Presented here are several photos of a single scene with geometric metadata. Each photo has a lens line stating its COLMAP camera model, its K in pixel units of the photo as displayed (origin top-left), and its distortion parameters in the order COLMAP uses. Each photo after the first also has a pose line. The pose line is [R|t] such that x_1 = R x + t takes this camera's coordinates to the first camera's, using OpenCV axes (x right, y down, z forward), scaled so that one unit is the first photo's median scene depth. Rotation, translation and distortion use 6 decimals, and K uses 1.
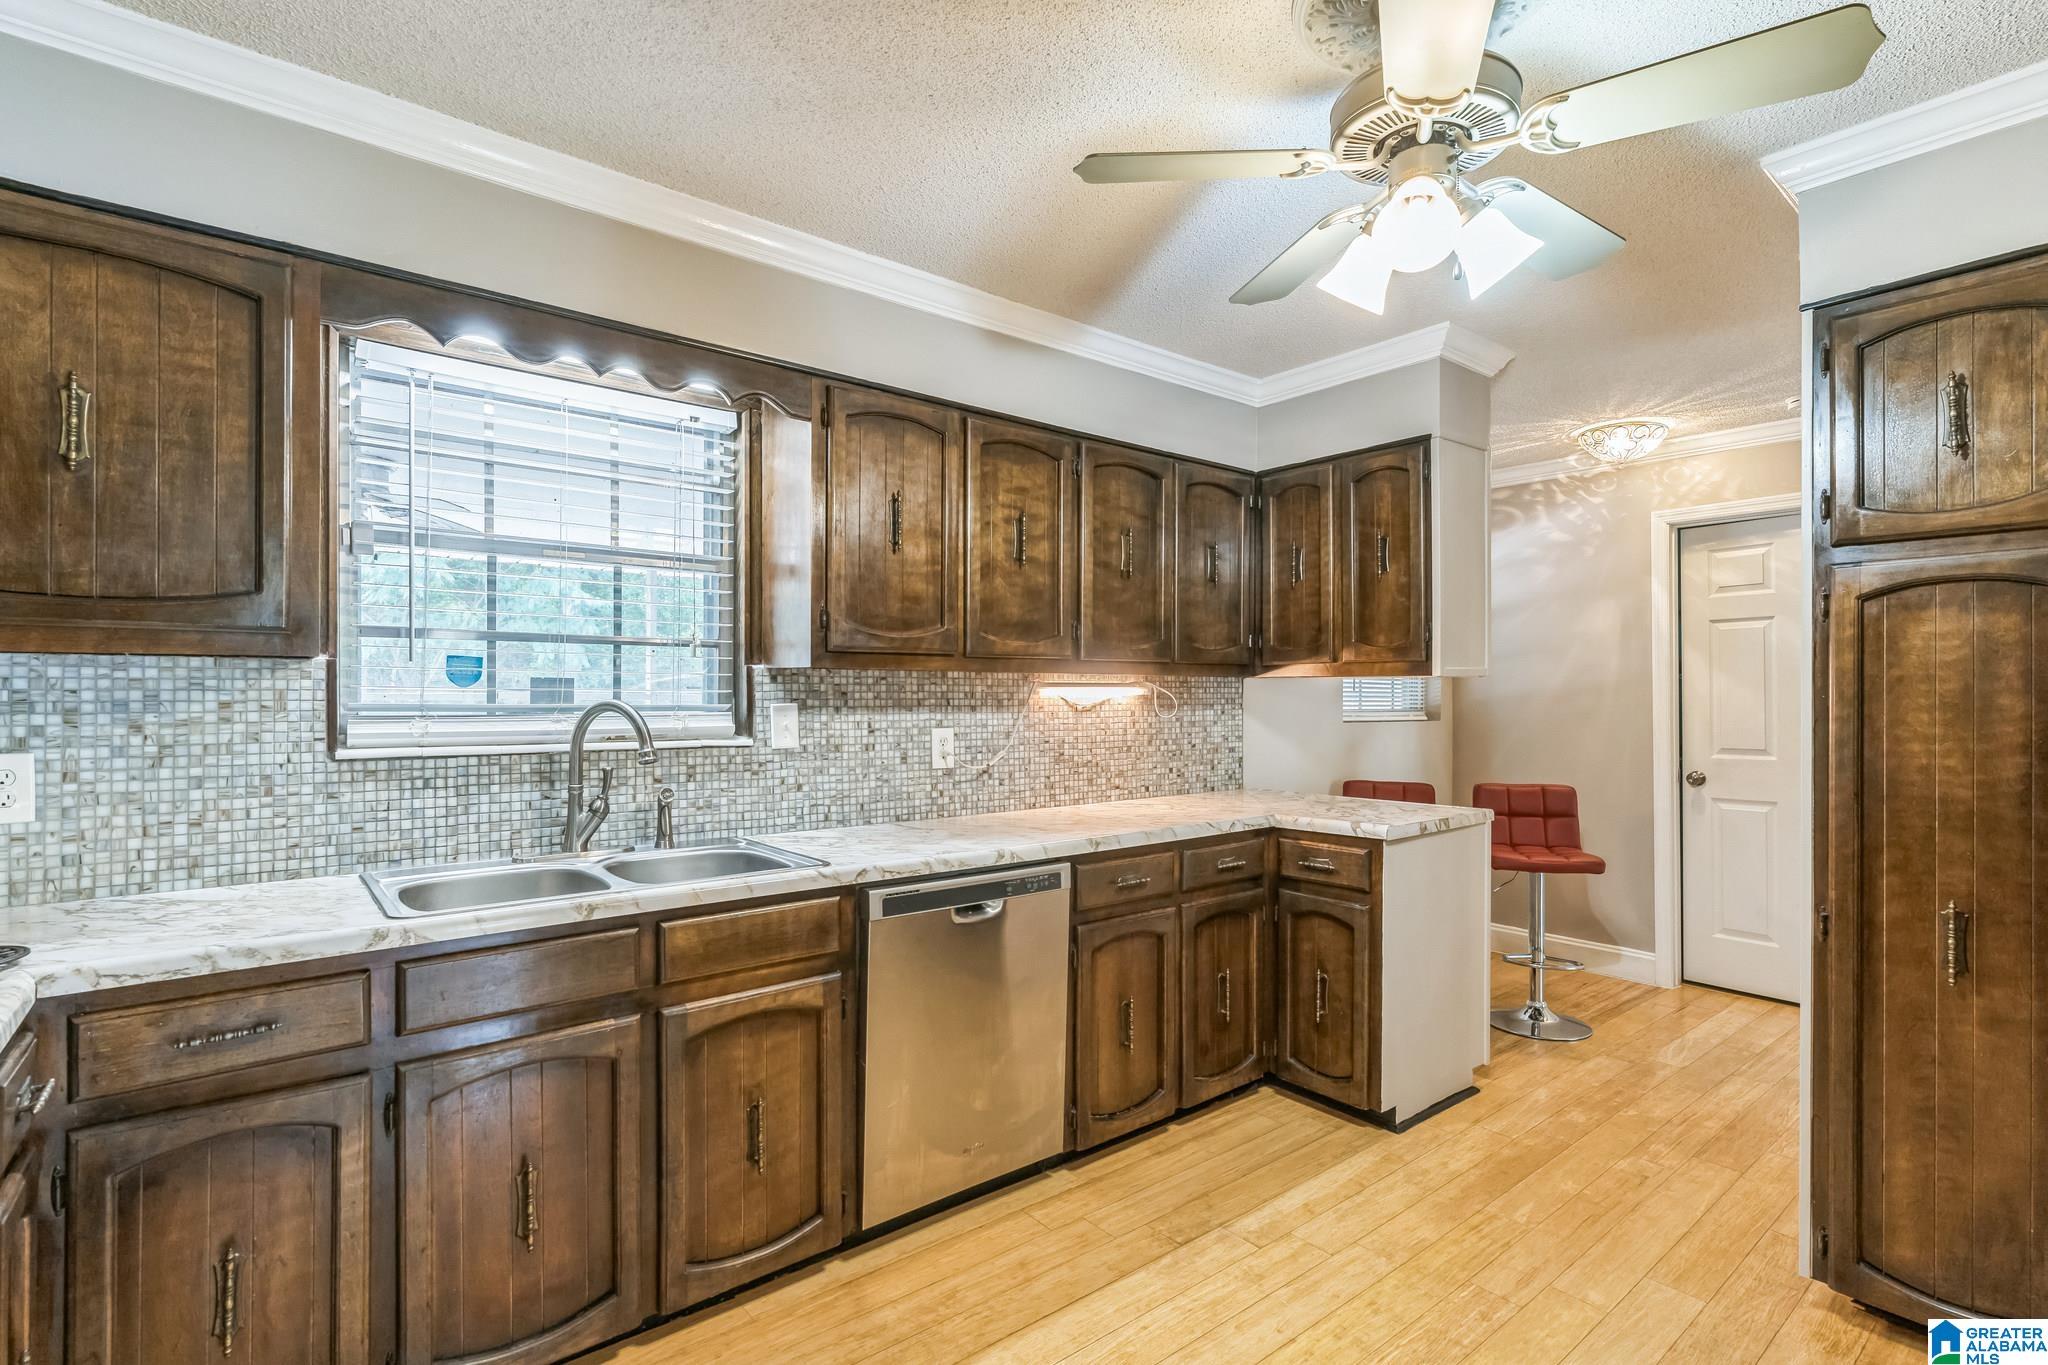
lens RADIAL K [[952.3, 0, 1027.8], [0, 952.3, 690.9], [0, 0, 1]] dist [-0.002238, -0.000309]
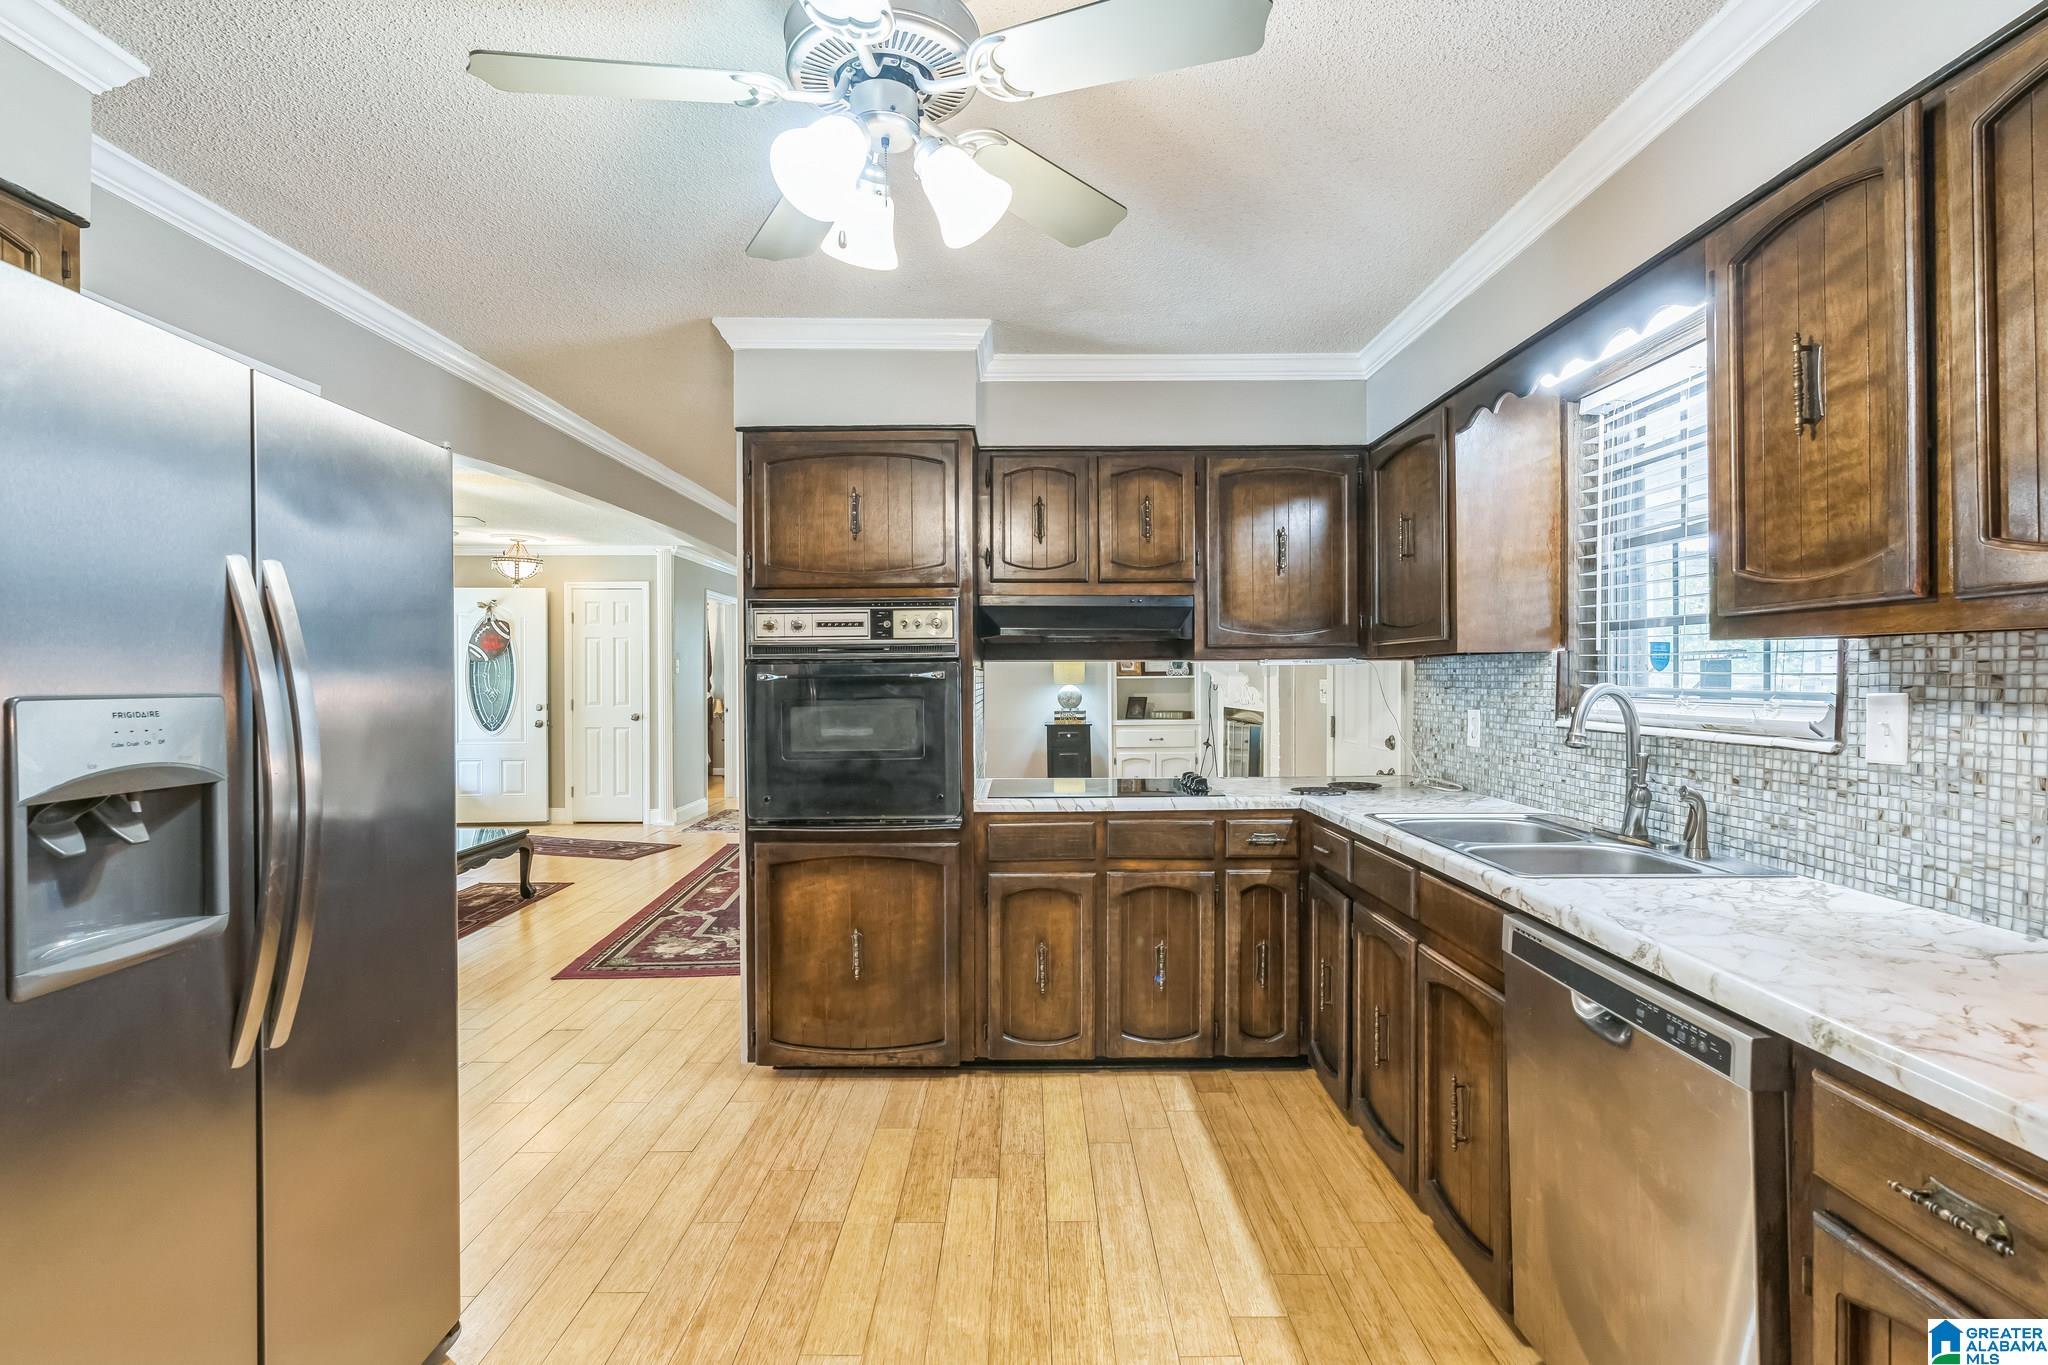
lens RADIAL K [[952.3, 0, 1020.1], [0, 952.3, 680.3], [0, 0, 1]] dist [-0.002238, -0.000309]
pose [[-0.635024, 0.003689, -0.772484, 0.608197], [0.004609, 0.999989, 0.000987, 0.001514], [0.772479, -0.002934, -0.635034, 0.972914]]
